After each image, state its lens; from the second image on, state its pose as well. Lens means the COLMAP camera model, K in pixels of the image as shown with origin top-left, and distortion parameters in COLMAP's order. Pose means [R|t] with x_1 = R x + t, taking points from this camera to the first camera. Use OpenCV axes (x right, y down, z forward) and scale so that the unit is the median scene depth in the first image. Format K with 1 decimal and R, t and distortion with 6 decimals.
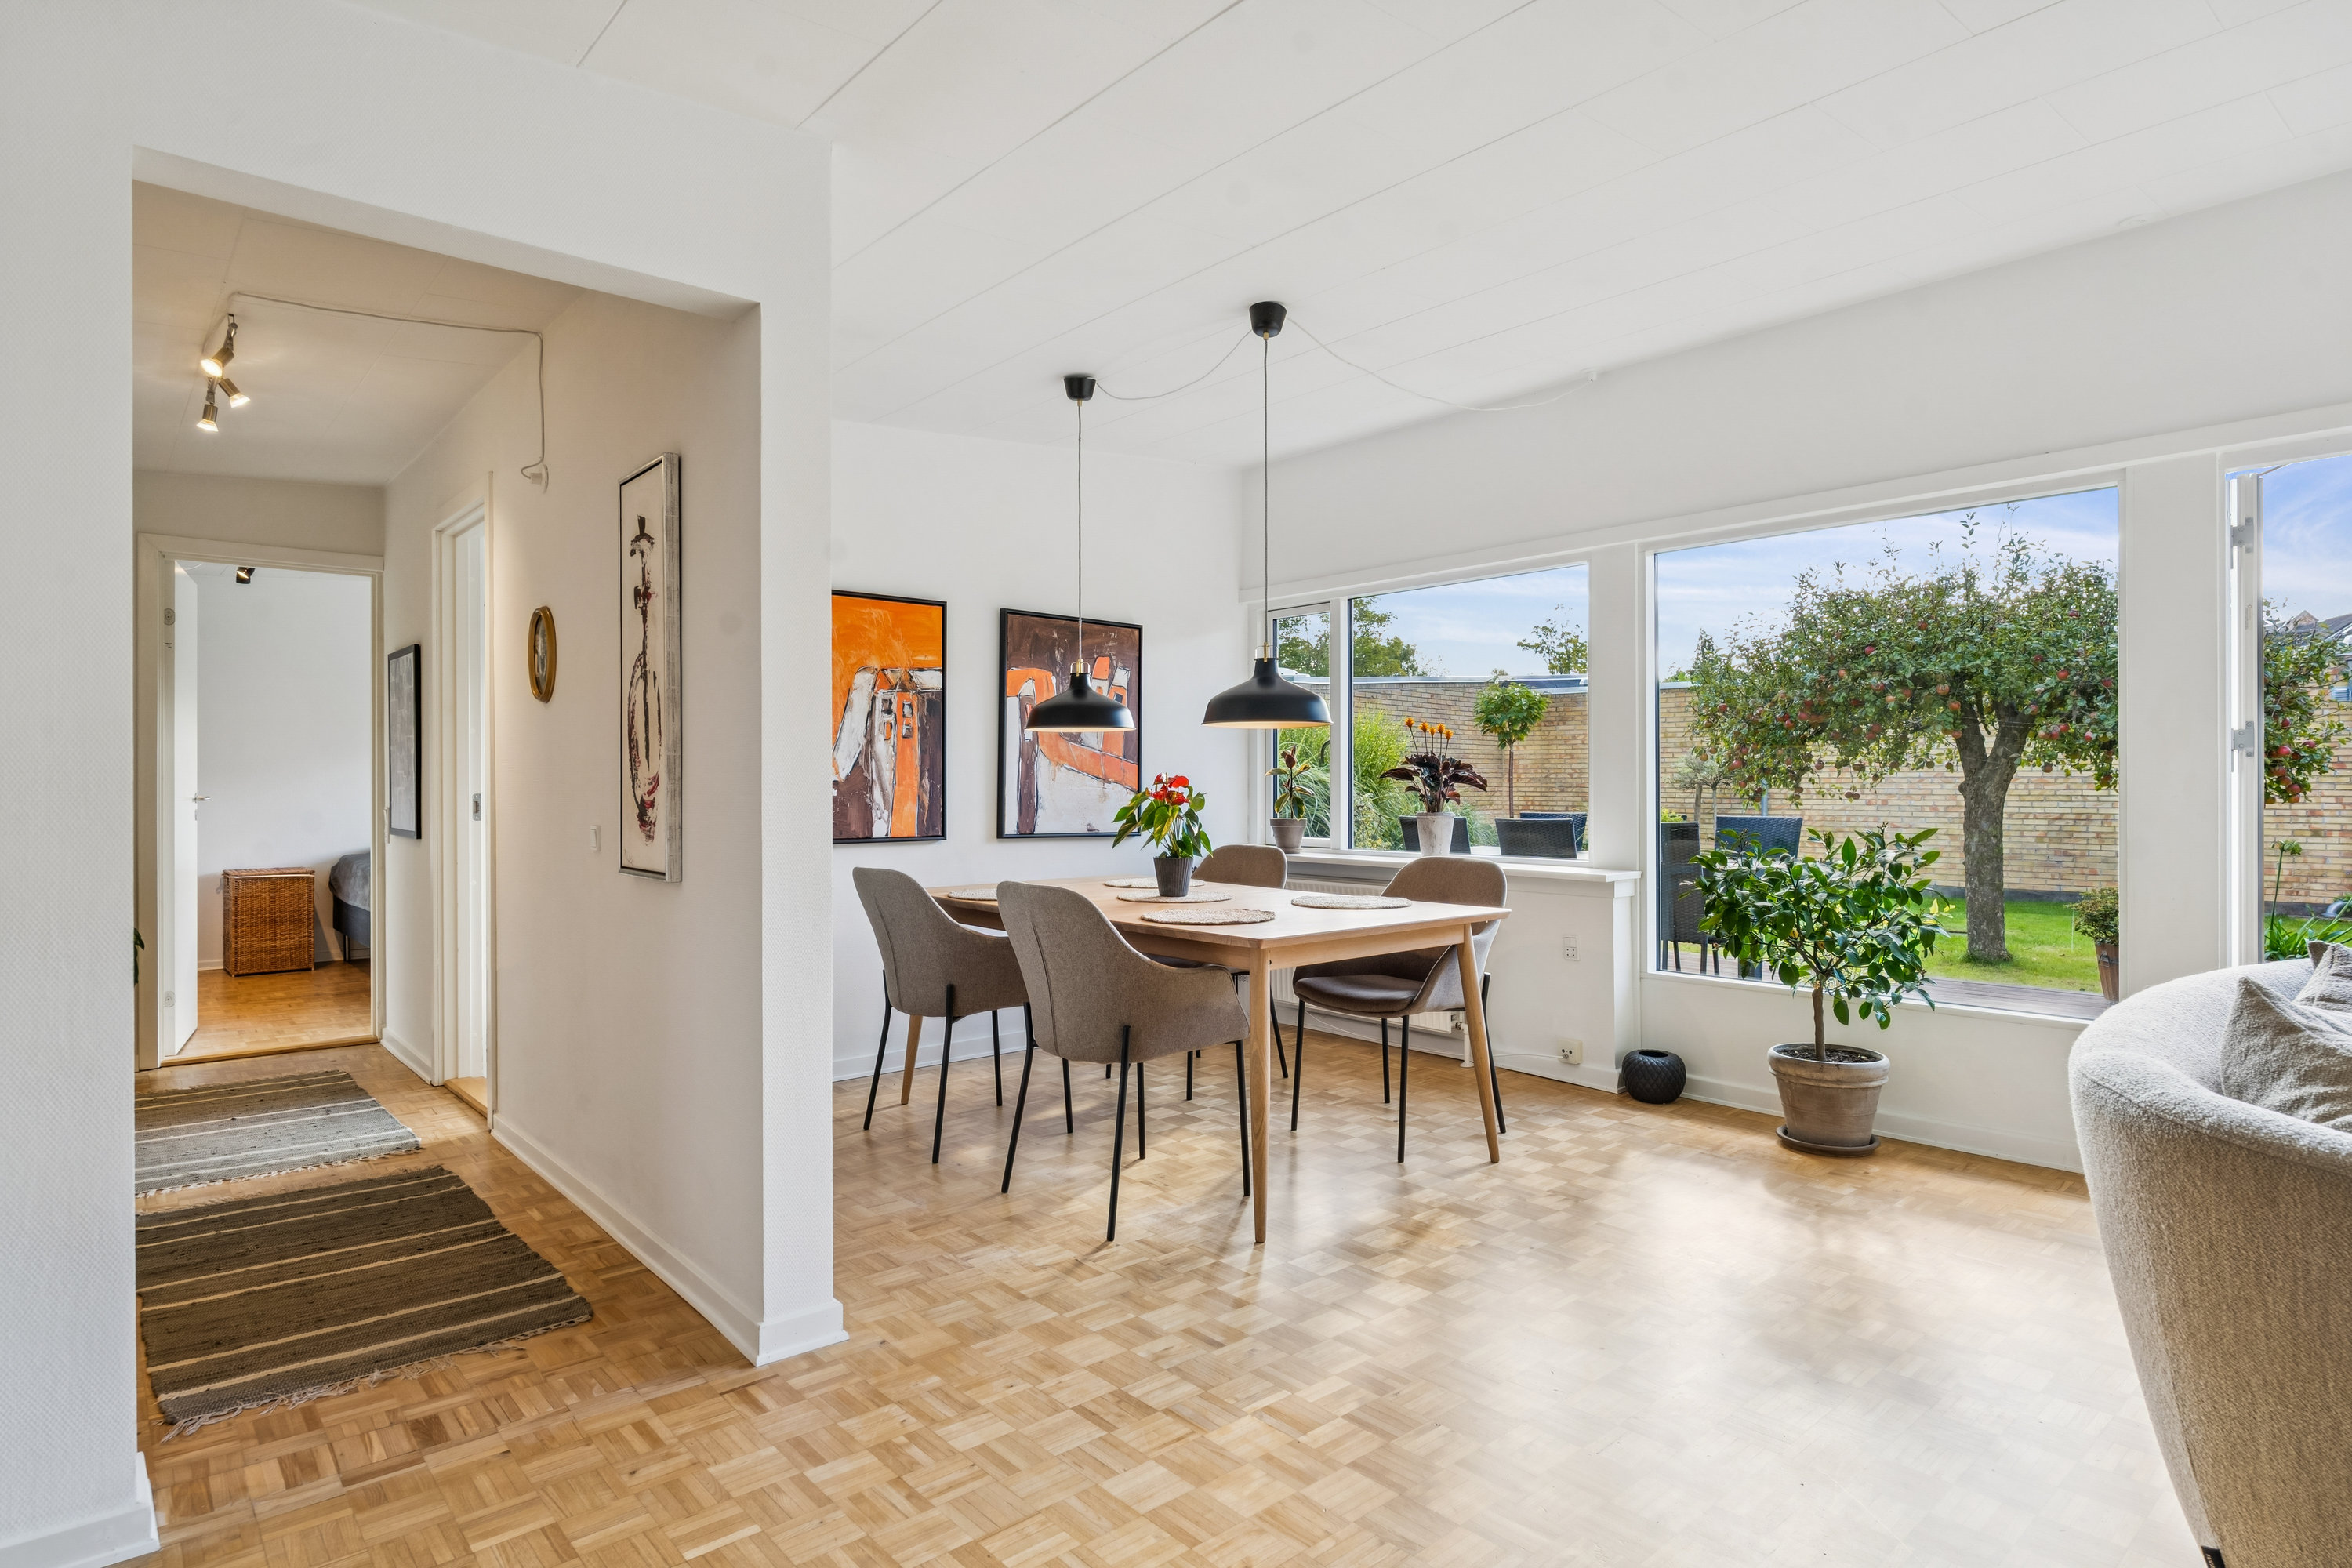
lens RADIAL K [[1278.2, 0, 1176.0], [0, 1278.2, 784.0], [0, 0, 1]] dist [0.001401, 0.000543]
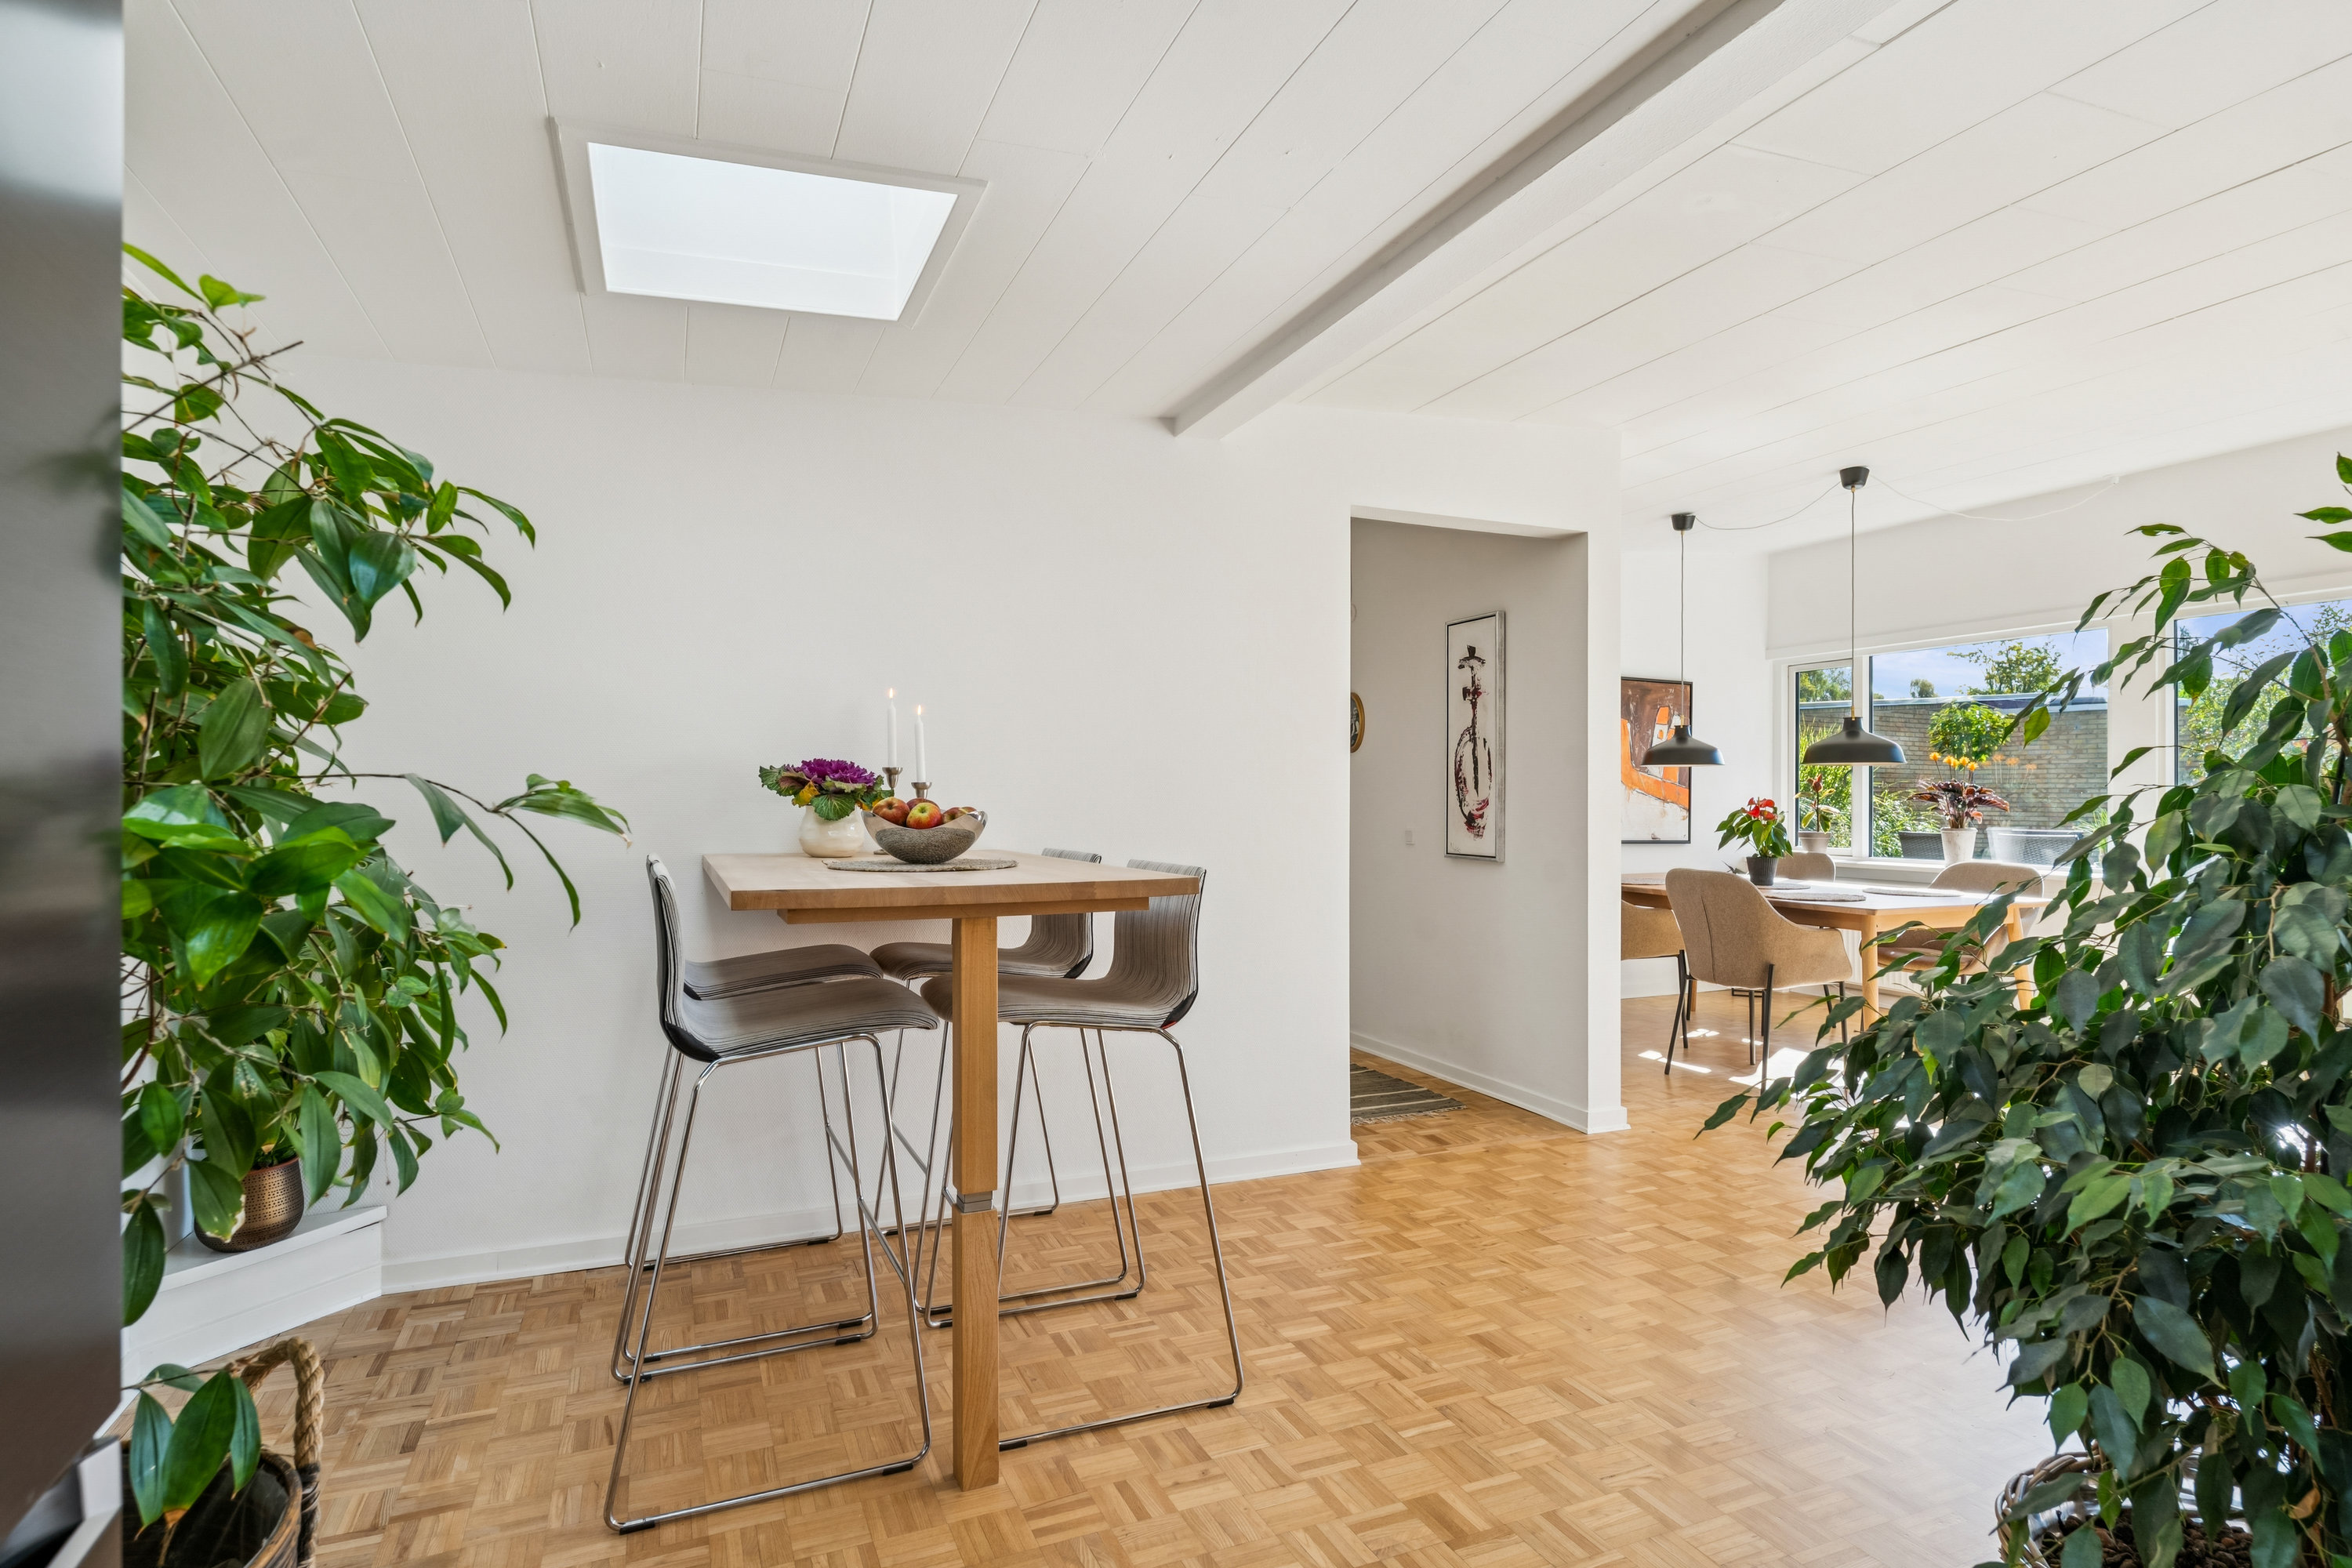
lens RADIAL K [[1199.3, 0, 1176.5], [0, 1199.3, 796.3], [0, 0, 1]] dist [-0.000826, -0.000131]
pose [[0.953321, 0.004474, -0.301925, -0.194181], [-0.005162, 0.999986, -0.001479, -0.003767], [0.301914, 0.002969, 0.953331, -0.395046]]
